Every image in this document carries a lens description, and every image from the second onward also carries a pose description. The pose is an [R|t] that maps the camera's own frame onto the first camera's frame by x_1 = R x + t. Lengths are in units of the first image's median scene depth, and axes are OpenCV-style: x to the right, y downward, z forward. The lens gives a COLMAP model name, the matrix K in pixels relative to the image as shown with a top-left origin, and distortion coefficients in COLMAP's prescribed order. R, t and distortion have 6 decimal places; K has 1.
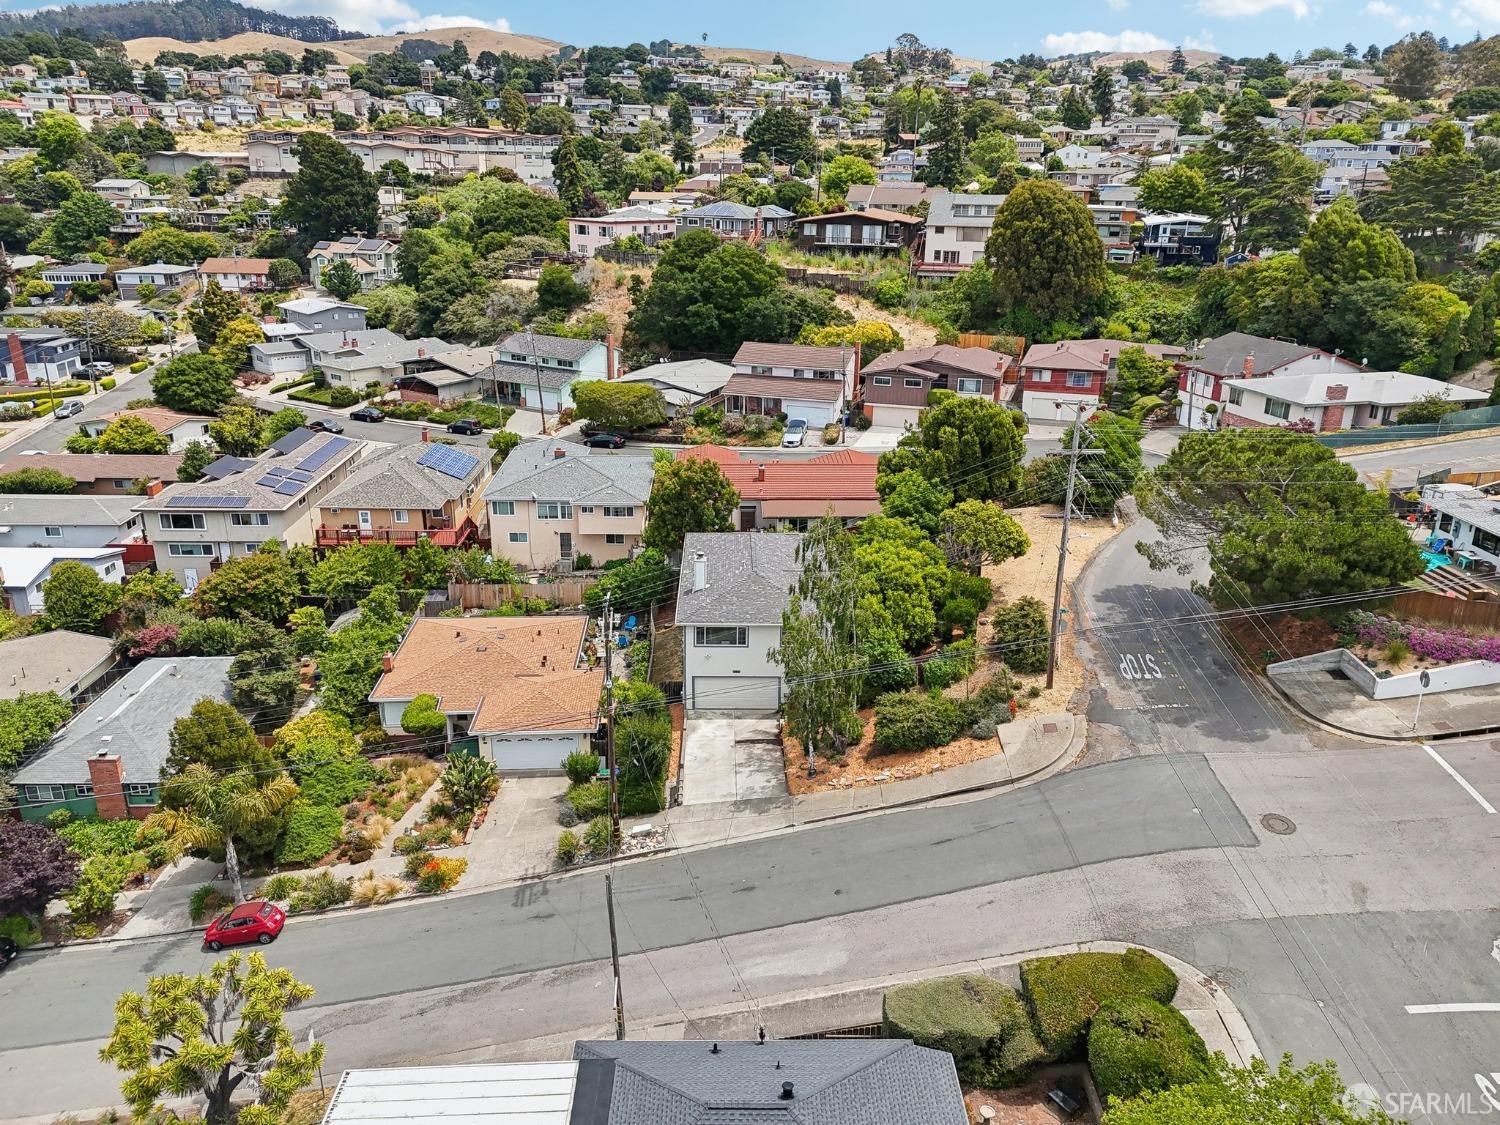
lens RADIAL K [[1125.1, 0, 747.9], [0, 1125.1, 565.6], [0, 0, 1]] dist [0.043433, -0.047969]
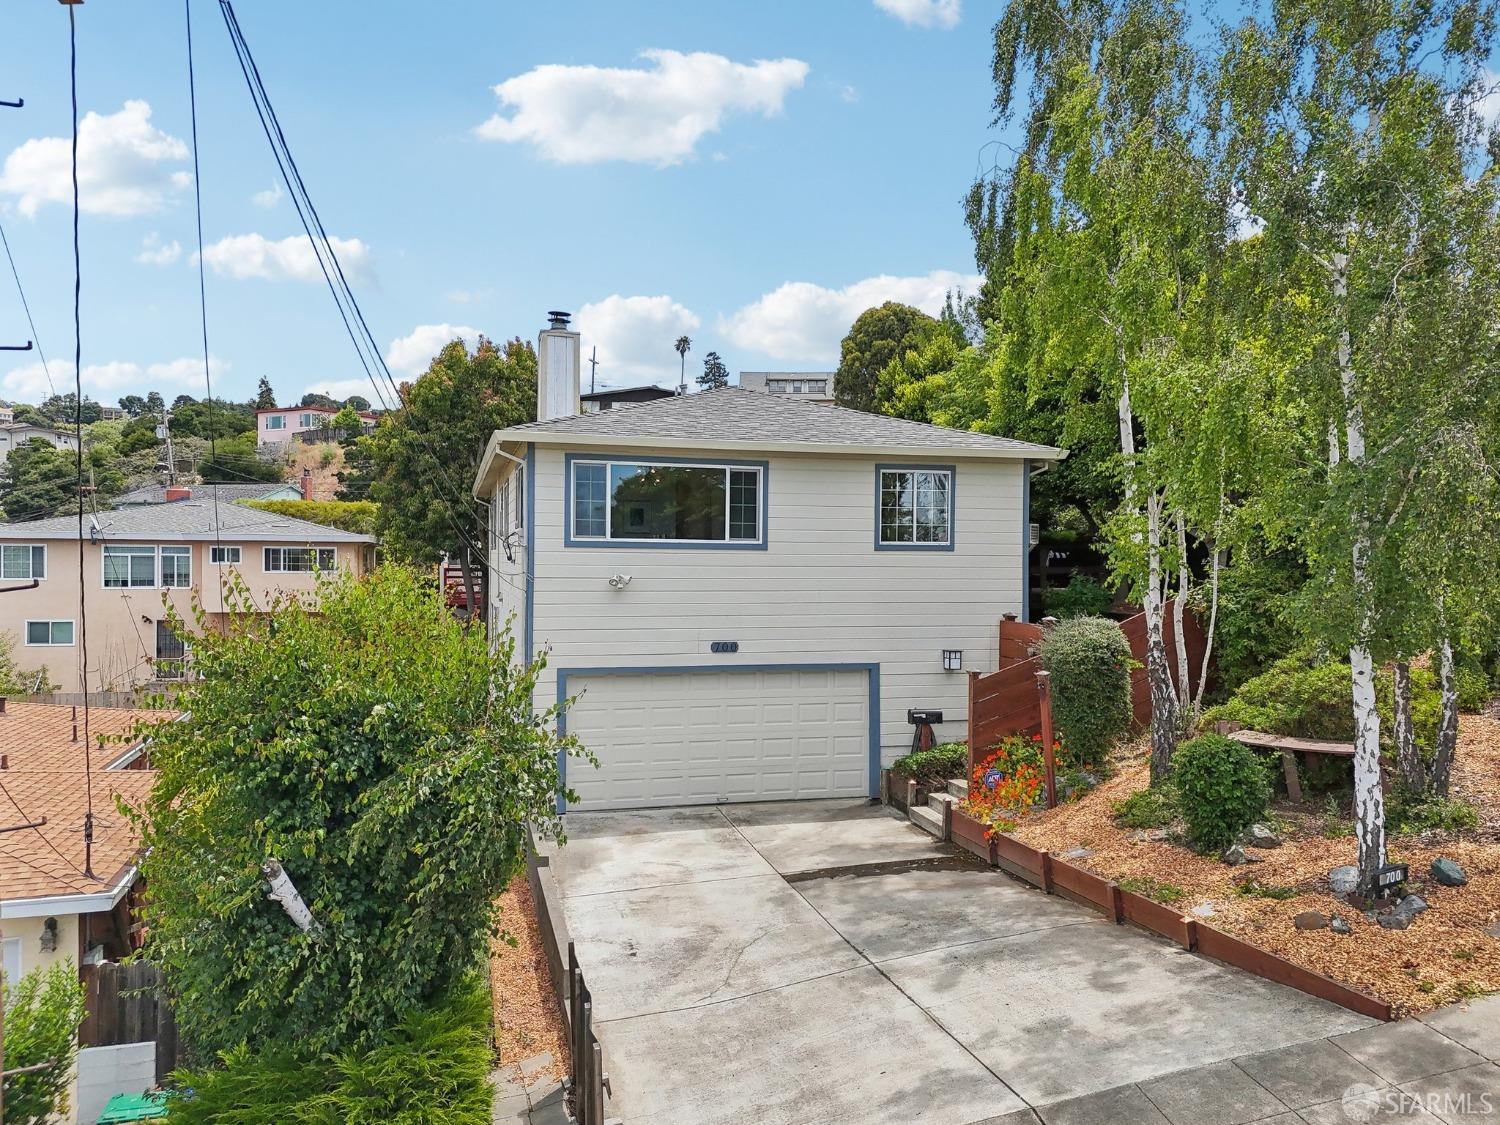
lens RADIAL K [[1125.1, 0, 756.4], [0, 1125.1, 567.1], [0, 0, 1]] dist [0.043433, -0.047969]
pose [[0.968688, -0.005945, 0.248209, -0.048611], [0.087556, 0.943667, -0.319103, 0.114327], [-0.232330, 0.330843, 0.914640, 0.524568]]
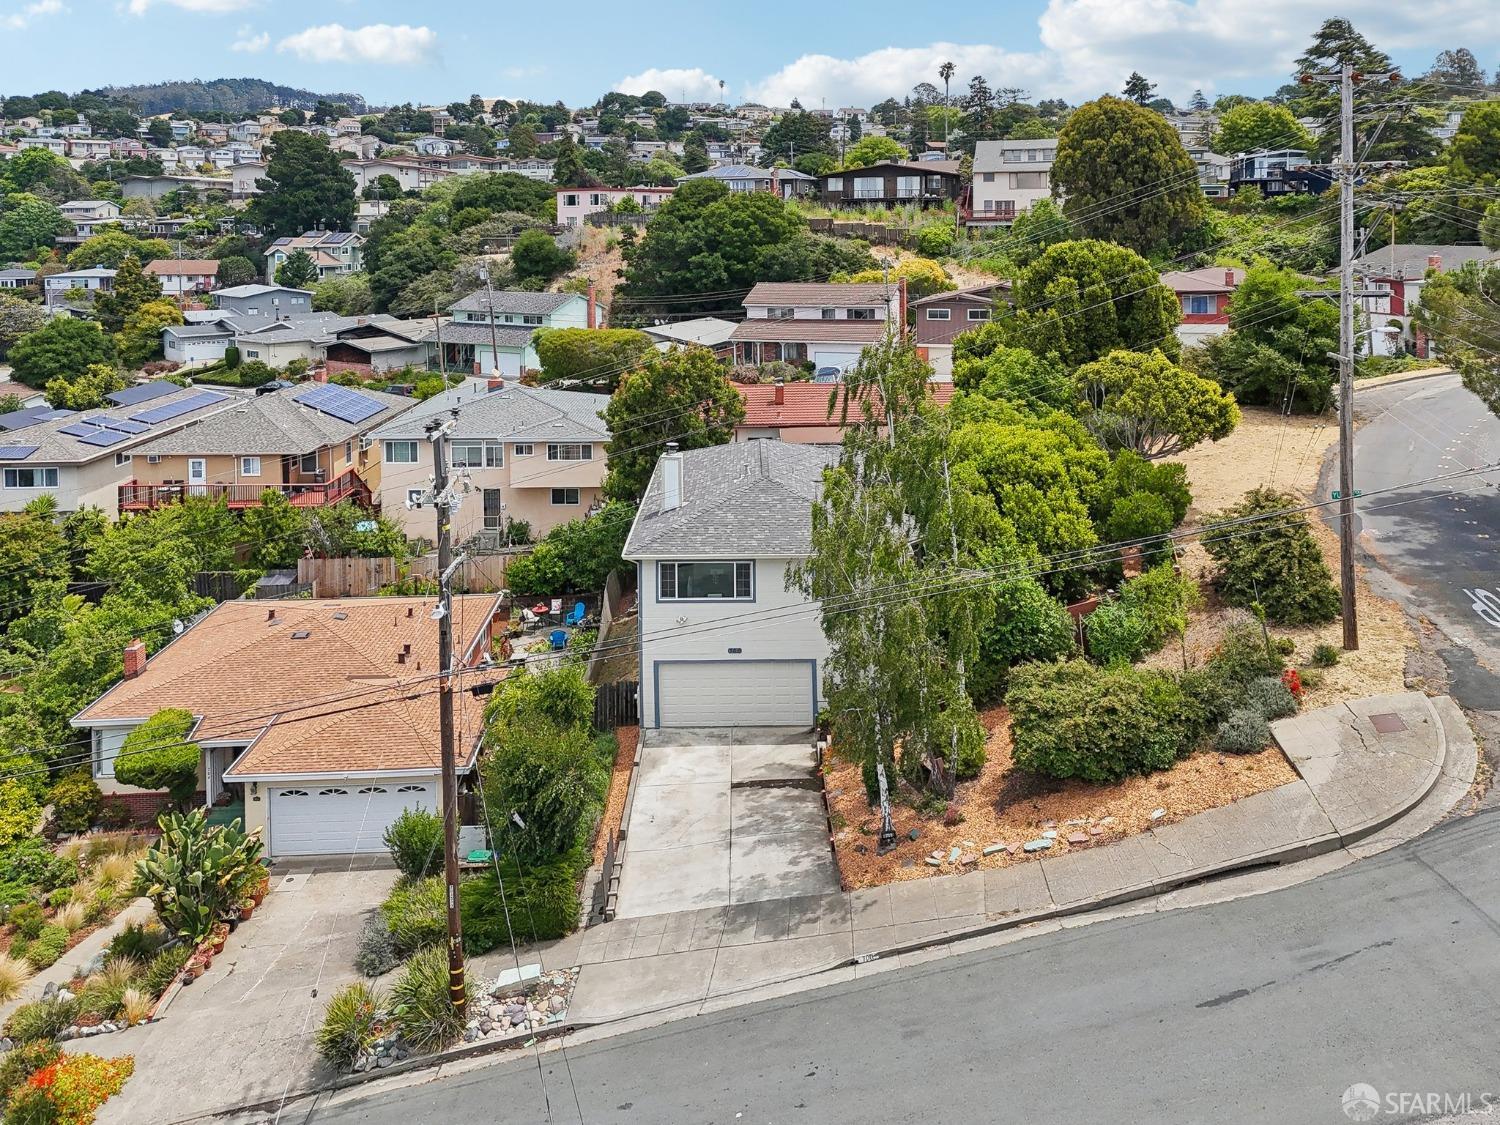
lens RADIAL K [[1204.0, 0, 748.6], [0, 1204.0, 259.4], [0, 0, 1]] dist [0.023506, -0.011755]
pose [[0.999574, -0.023015, -0.017962, 0.008163], [0.016268, 0.949965, -0.311932, 0.067952], [0.024242, 0.311507, 0.949935, 0.270382]]
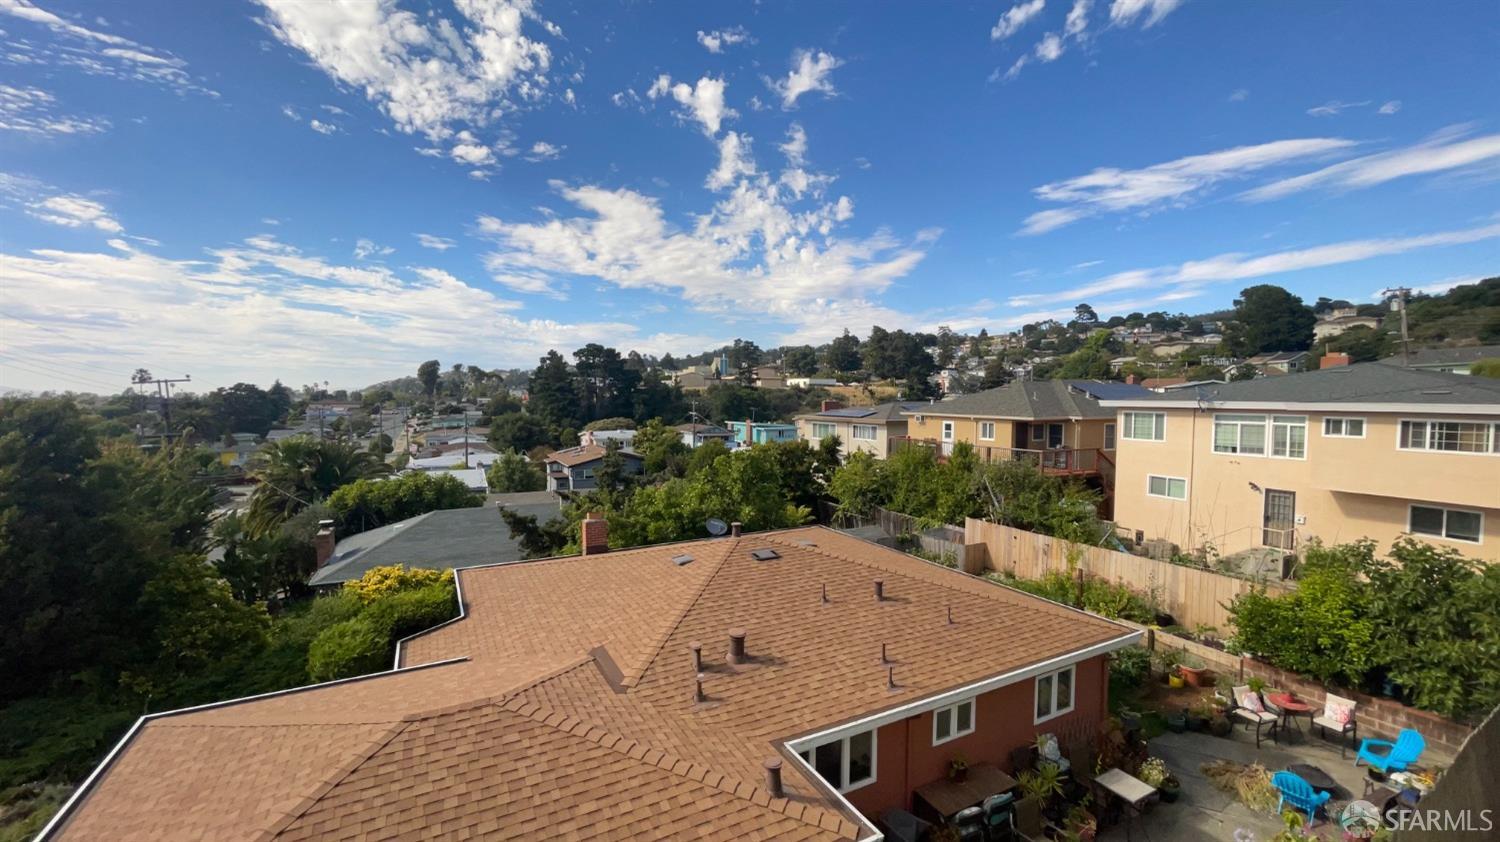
lens RADIAL K [[604.9, 0, 746.4], [0, 604.9, 421.4], [0, 0, 1]] dist [0.000699, 0.001377]
pose [[0.432736, 0.025145, -0.901170, -0.039019], [-0.304763, 0.944841, -0.119982, 0.038241], [0.848445, 0.326564, 0.416530, 0.708886]]
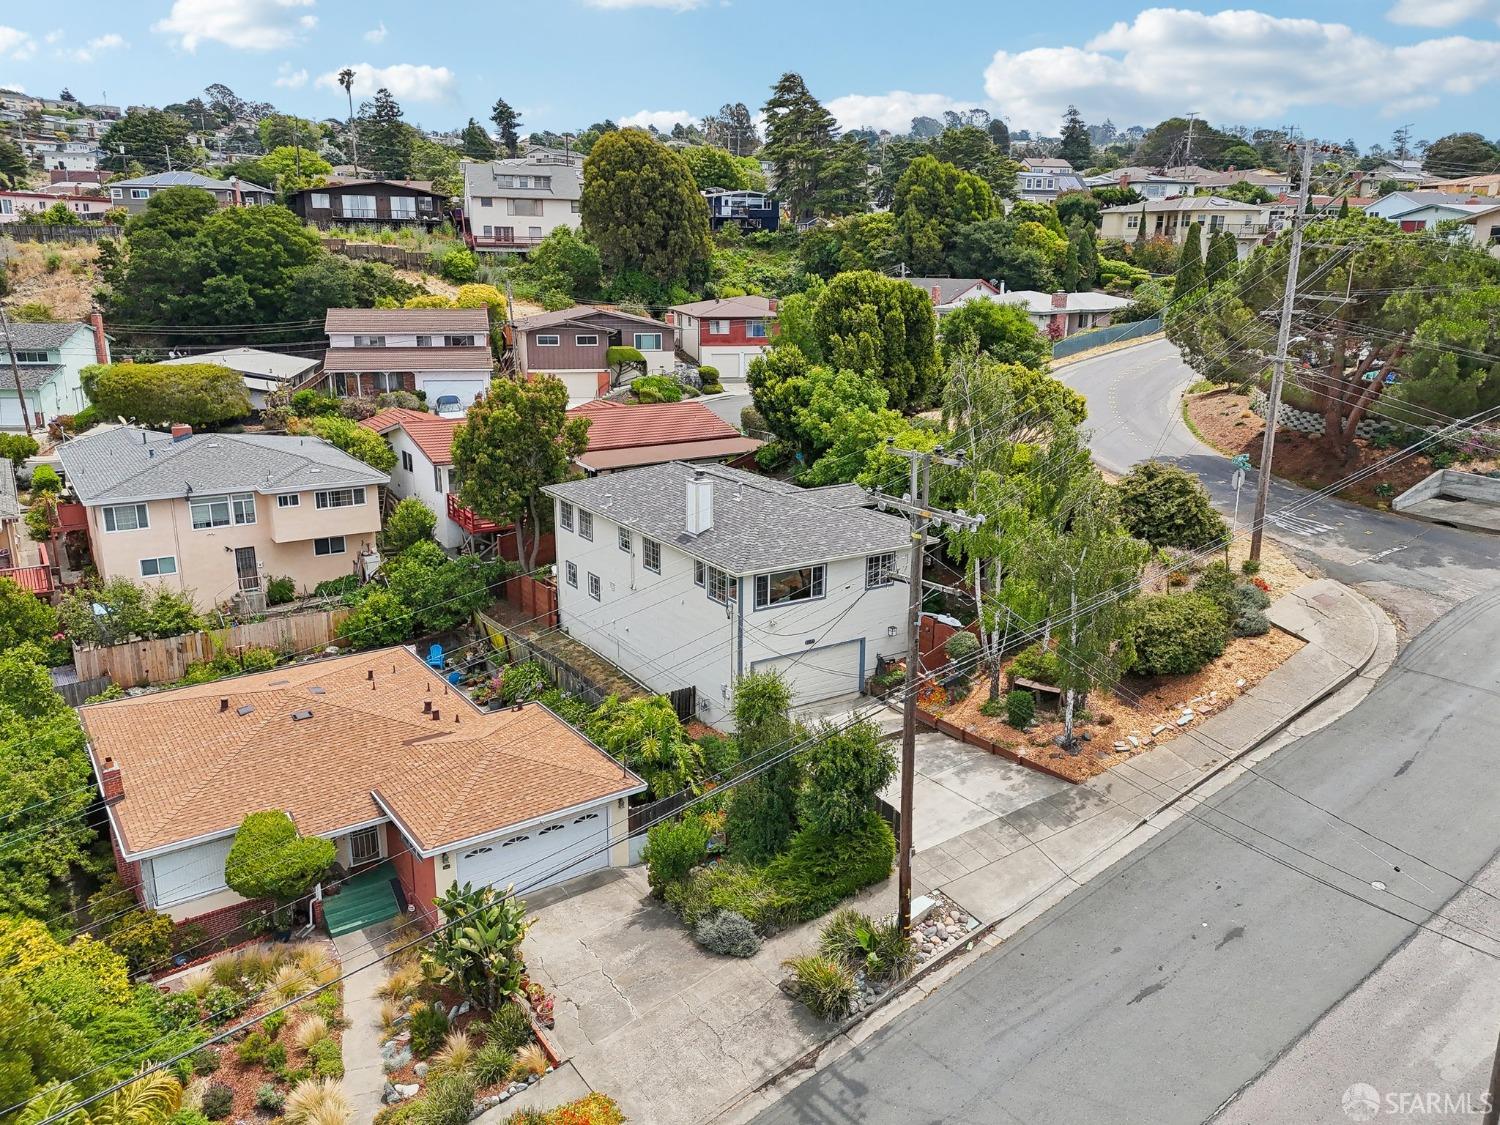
lens RADIAL K [[1125.1, 0, 755.2], [0, 1125.1, 565.1], [0, 0, 1]] dist [0.043433, -0.047969]
pose [[0.840191, -0.145944, 0.522283, -0.249614], [0.180880, 0.983372, -0.016192, 0.040054], [-0.511236, 0.108075, 0.852618, 0.336965]]
